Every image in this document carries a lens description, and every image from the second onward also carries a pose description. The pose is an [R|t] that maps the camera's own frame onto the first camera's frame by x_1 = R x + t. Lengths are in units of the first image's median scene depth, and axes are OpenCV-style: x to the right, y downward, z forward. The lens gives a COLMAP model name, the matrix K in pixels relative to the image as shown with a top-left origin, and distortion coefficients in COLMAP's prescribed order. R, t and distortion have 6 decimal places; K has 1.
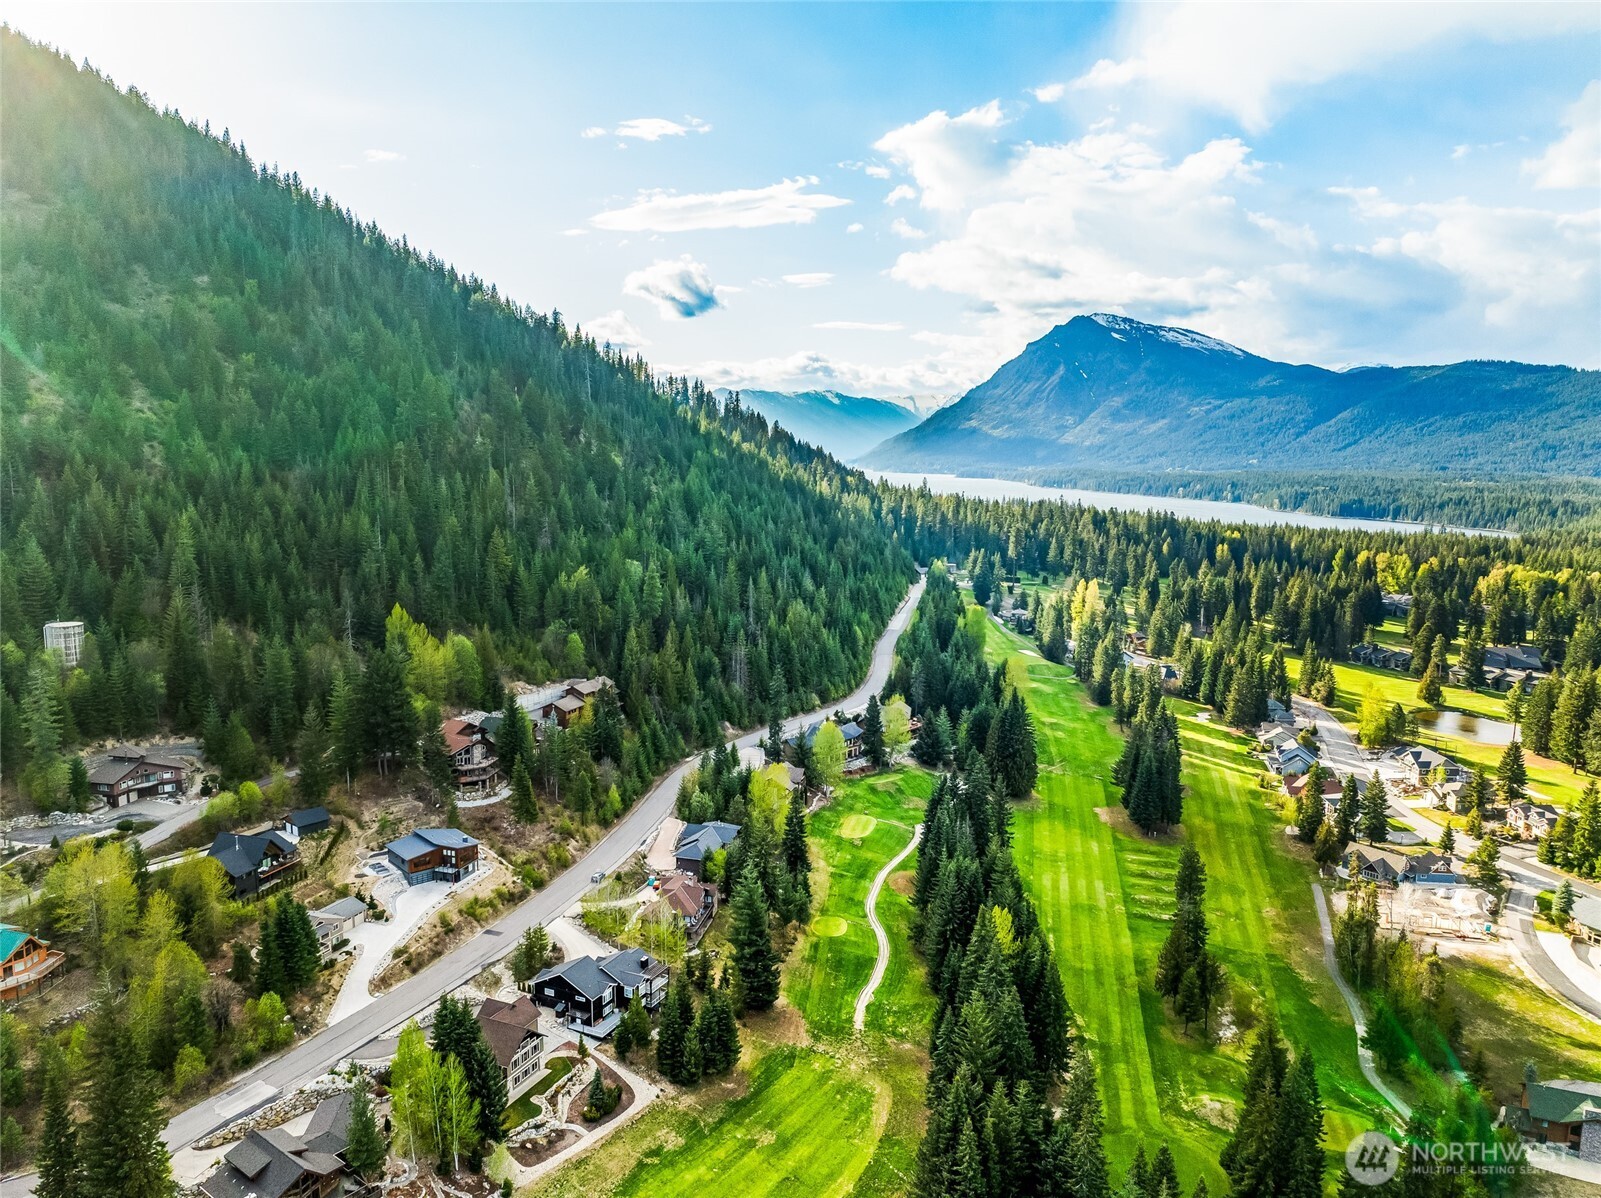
lens RADIAL K [[1133.1, 0, 806.7], [0, 1133.1, 592.1], [0, 0, 1]] dist [-0.023681, 0.008037]
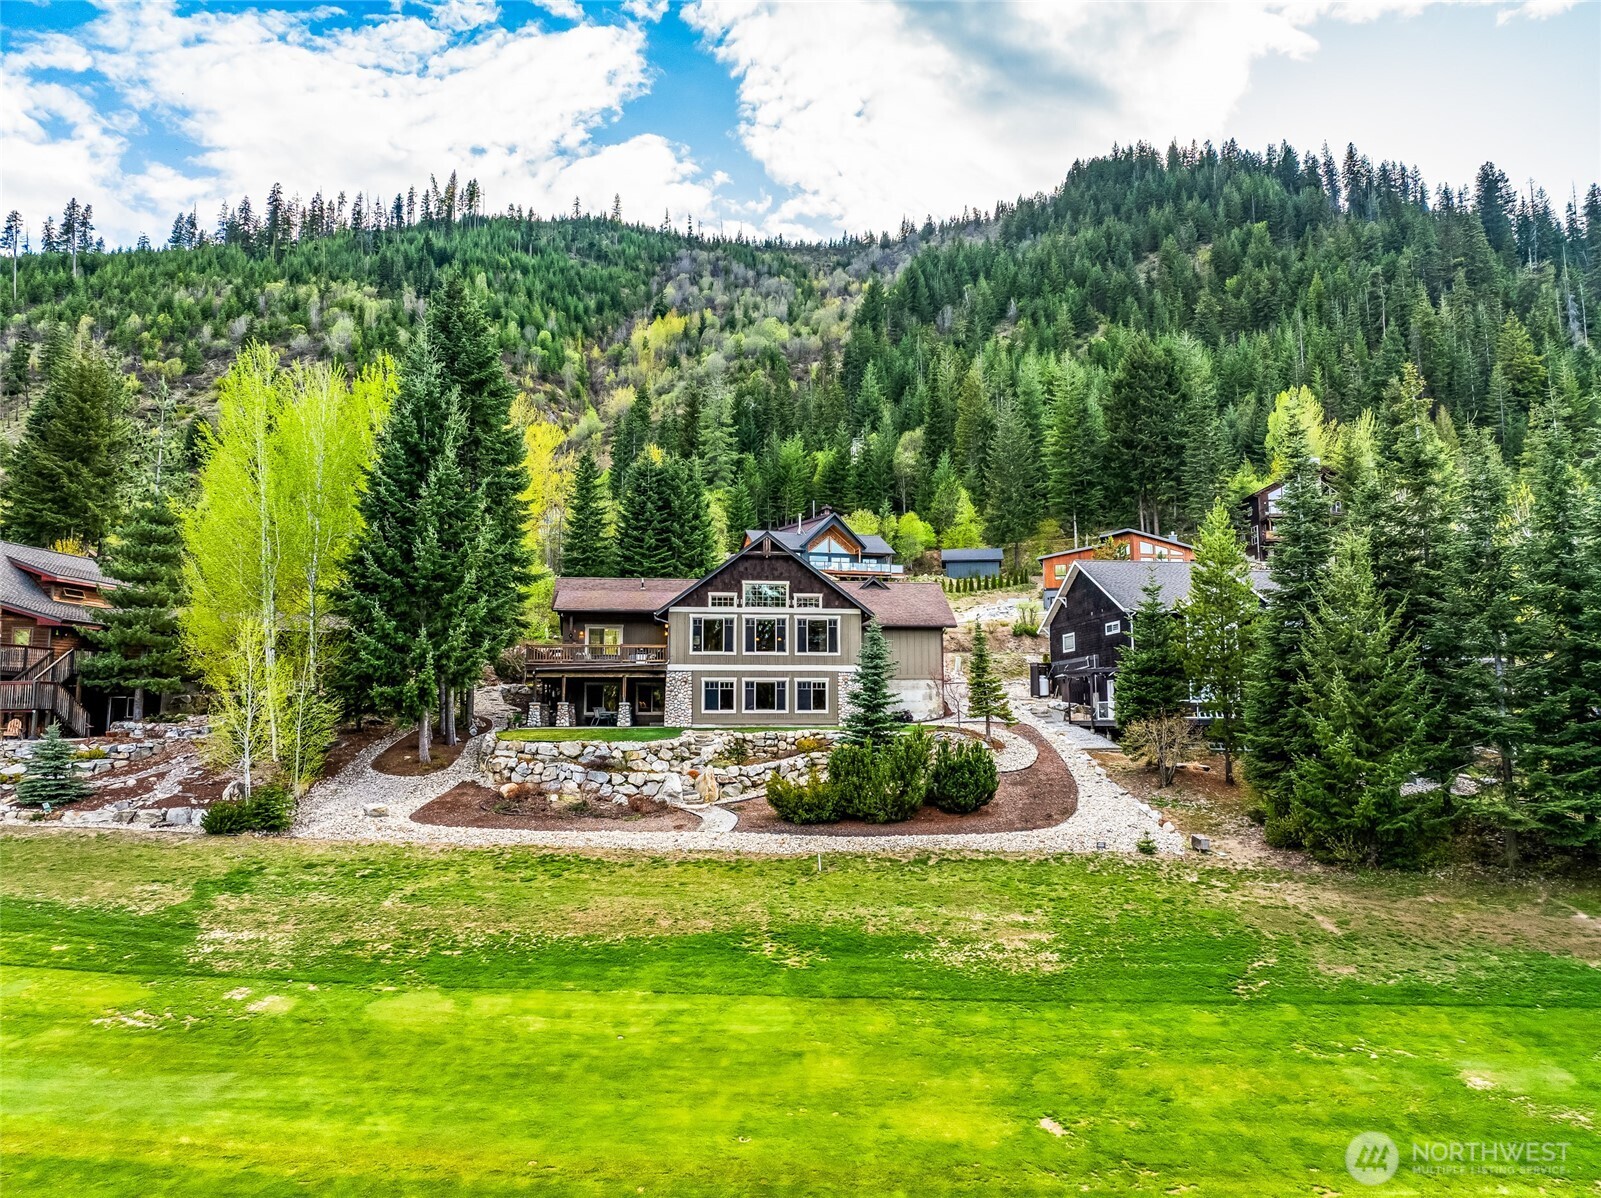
lens RADIAL K [[1121.2, 0, 816.9], [0, 1121.2, 564.7], [0, 0, 1]] dist [-0.017645, 0.001485]
pose [[0.524755, -0.134649, -0.840537, 0.006685], [-0.101807, 0.970397, -0.219011, 0.261404], [0.845144, 0.200499, 0.495512, 0.491065]]
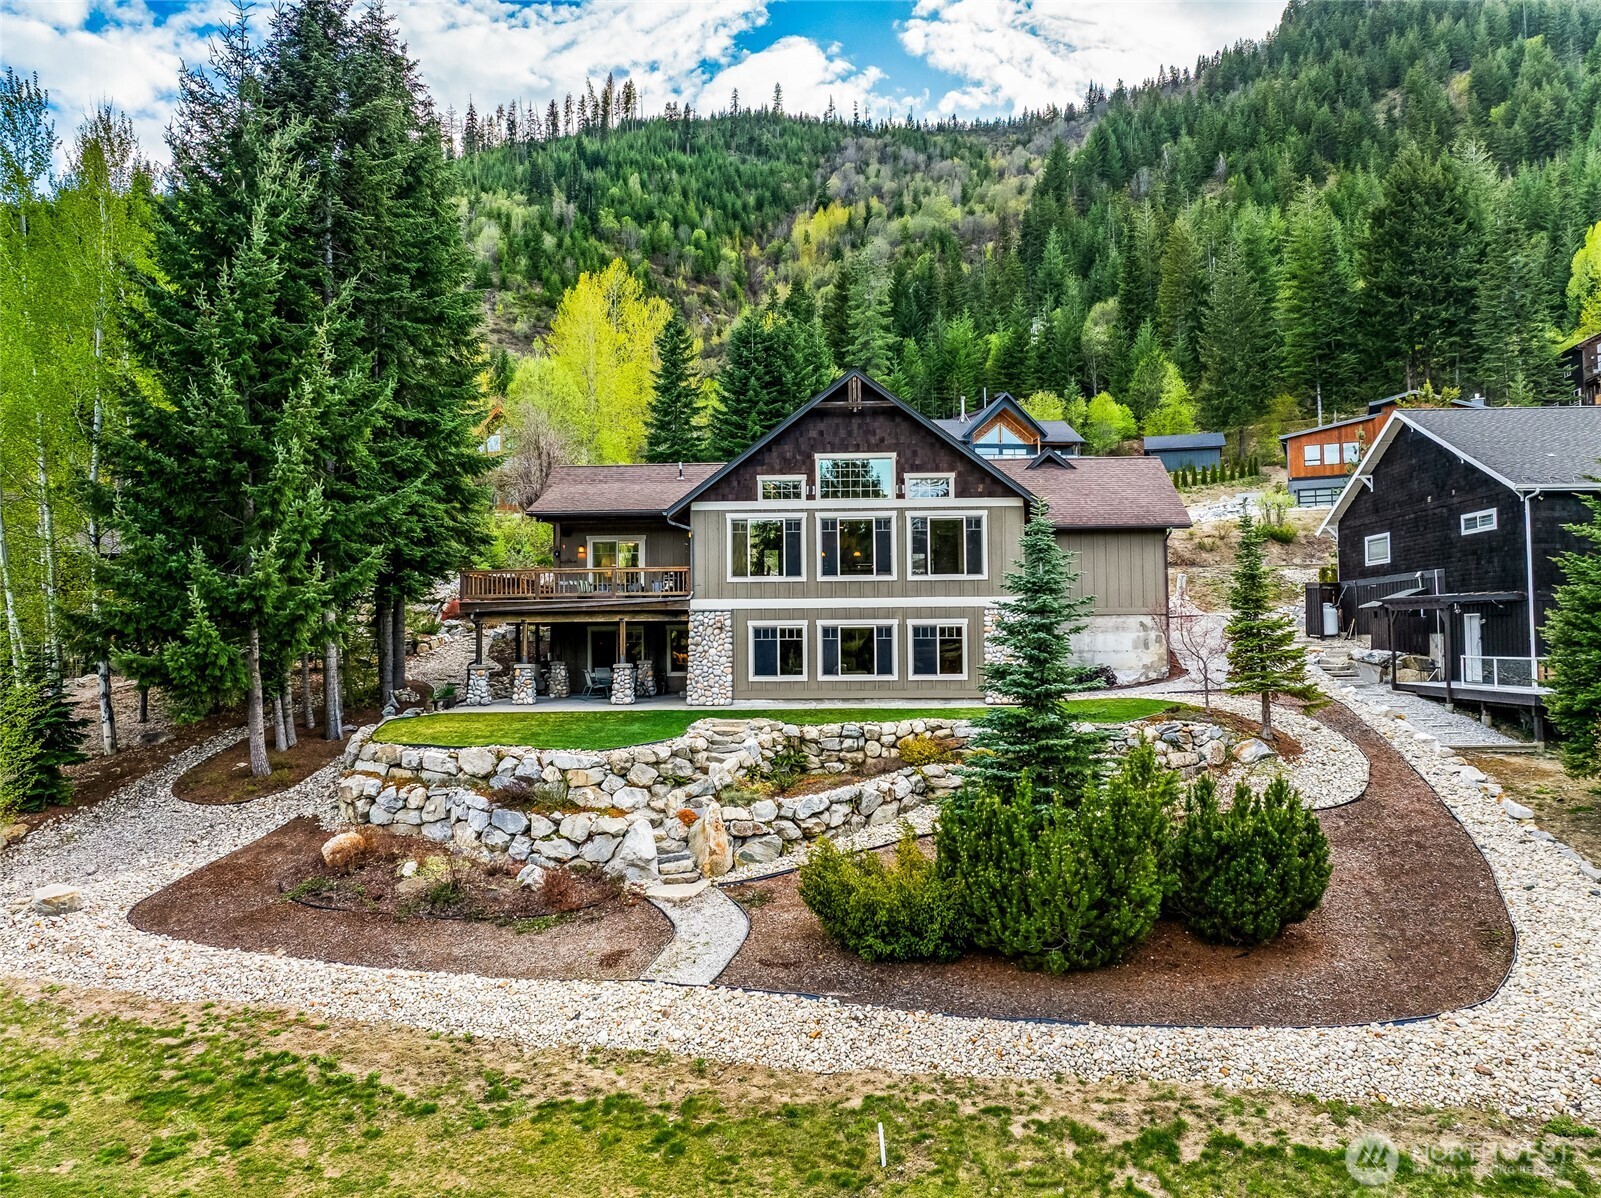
lens RADIAL K [[1133.1, 0, 806.7], [0, 1133.1, 592.1], [0, 0, 1]] dist [-0.023681, 0.008037]
pose [[0.370423, -0.056097, -0.927168, -0.051490], [-0.107293, 0.988909, -0.102698, 0.249924], [0.922646, 0.137520, 0.360296, 0.531713]]
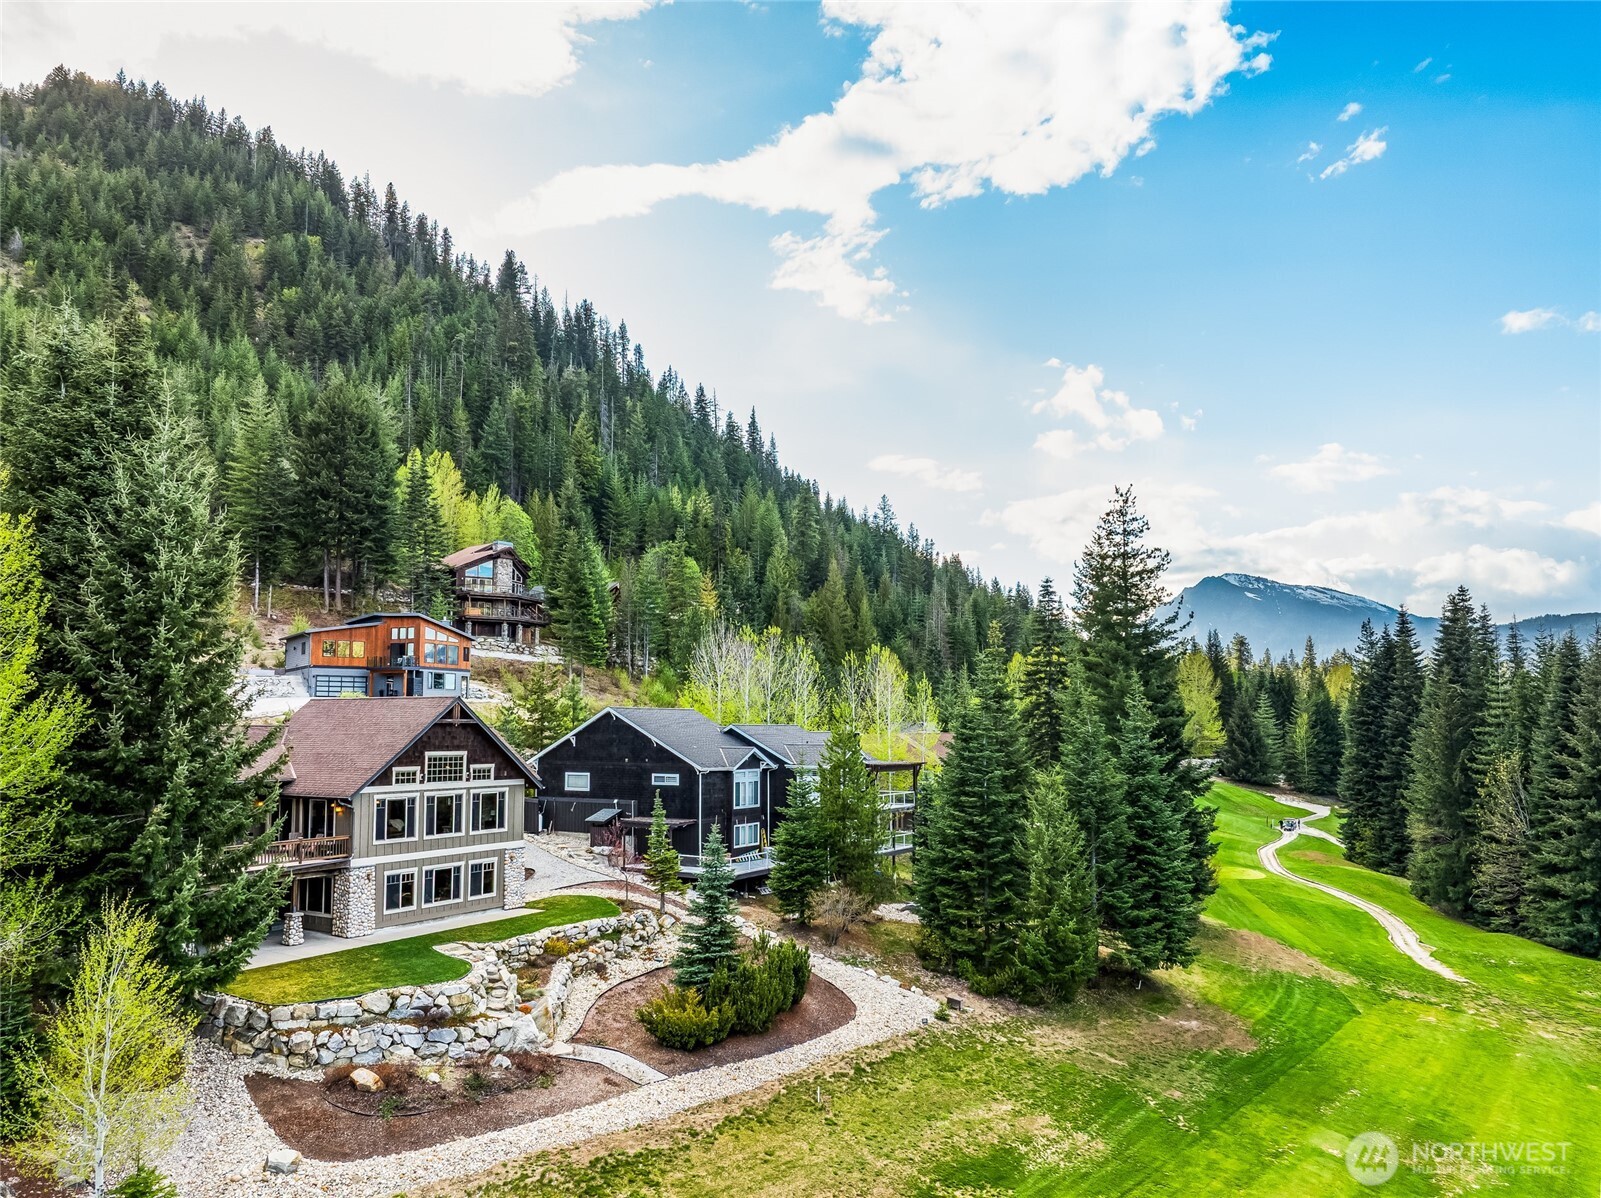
lens RADIAL K [[1133.1, 0, 806.7], [0, 1133.1, 592.1], [0, 0, 1]] dist [-0.023681, 0.008037]
pose [[0.994295, -0.022664, -0.104227, -0.077984], [-0.003913, 0.968755, -0.247988, 0.243656], [0.106591, 0.246981, 0.963140, 0.423469]]
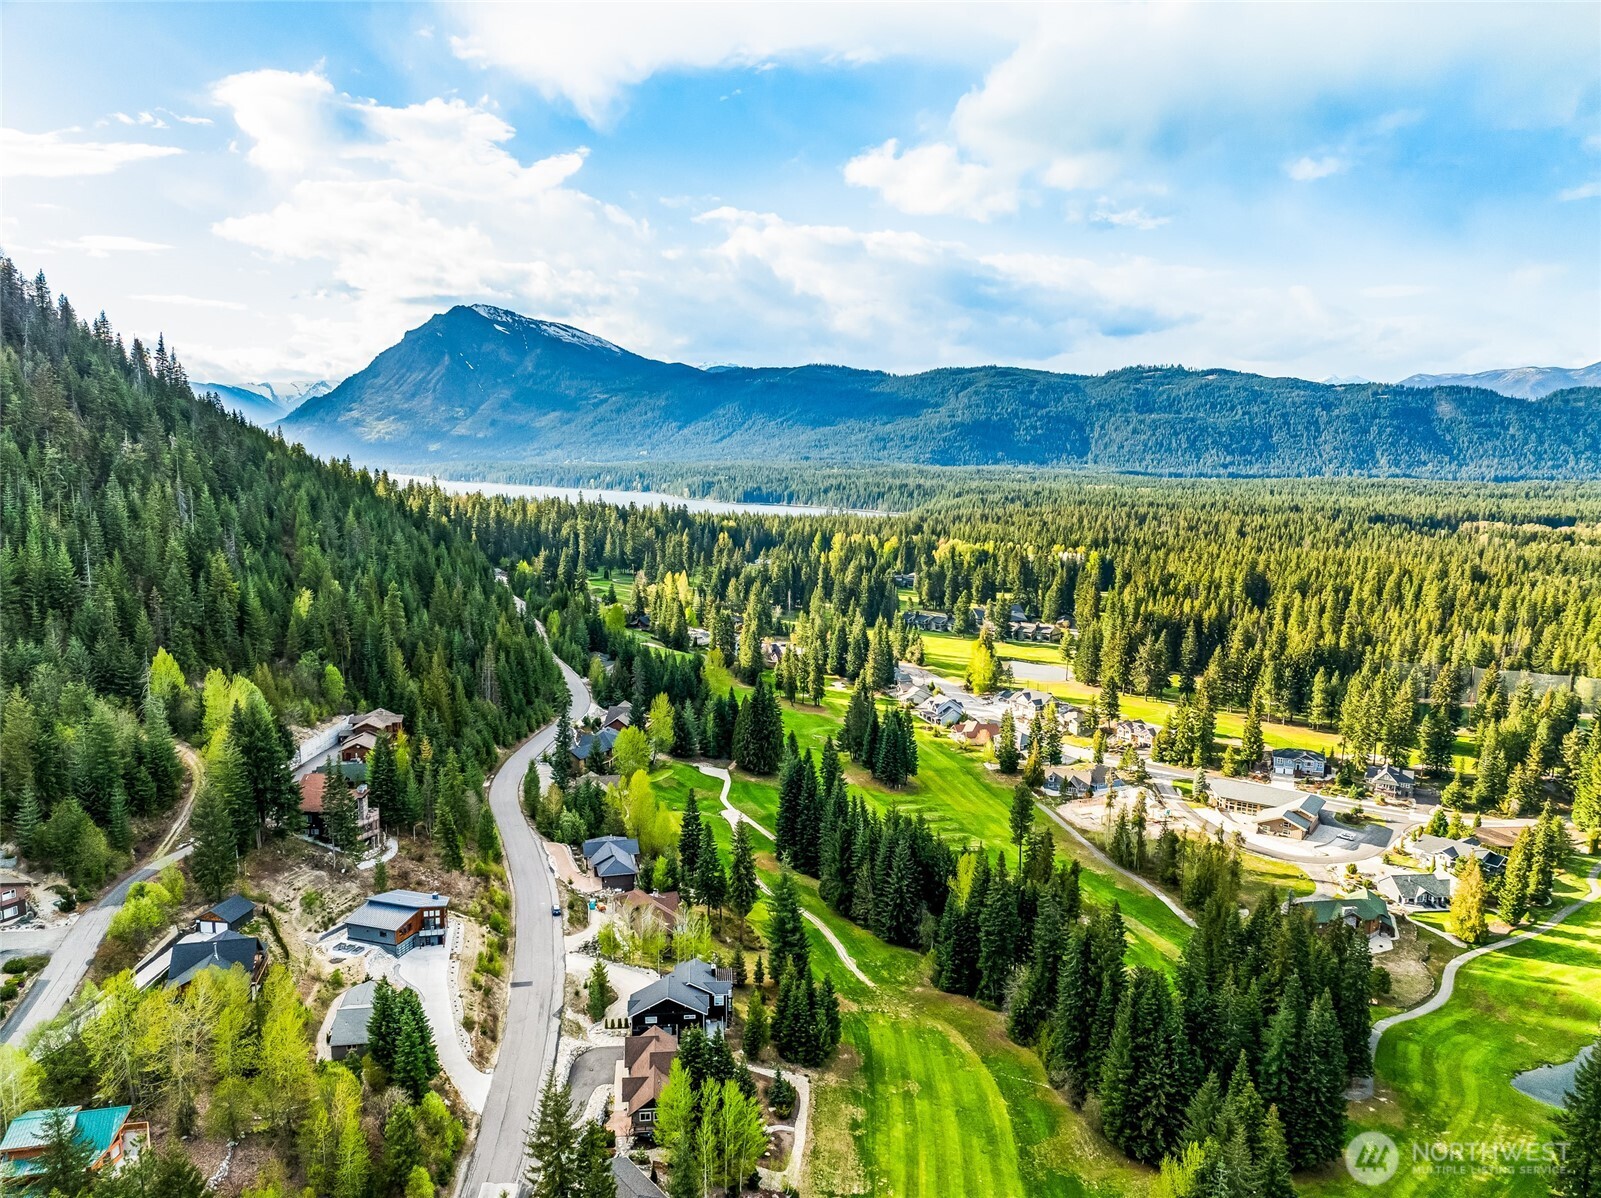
lens RADIAL K [[1133.1, 0, 806.7], [0, 1133.1, 592.1], [0, 0, 1]] dist [-0.023681, 0.008037]
pose [[0.856907, -0.067678, 0.511008, -0.374712], [0.063800, 0.997646, 0.025143, -0.021485], [-0.511507, 0.011057, 0.859208, 0.051578]]
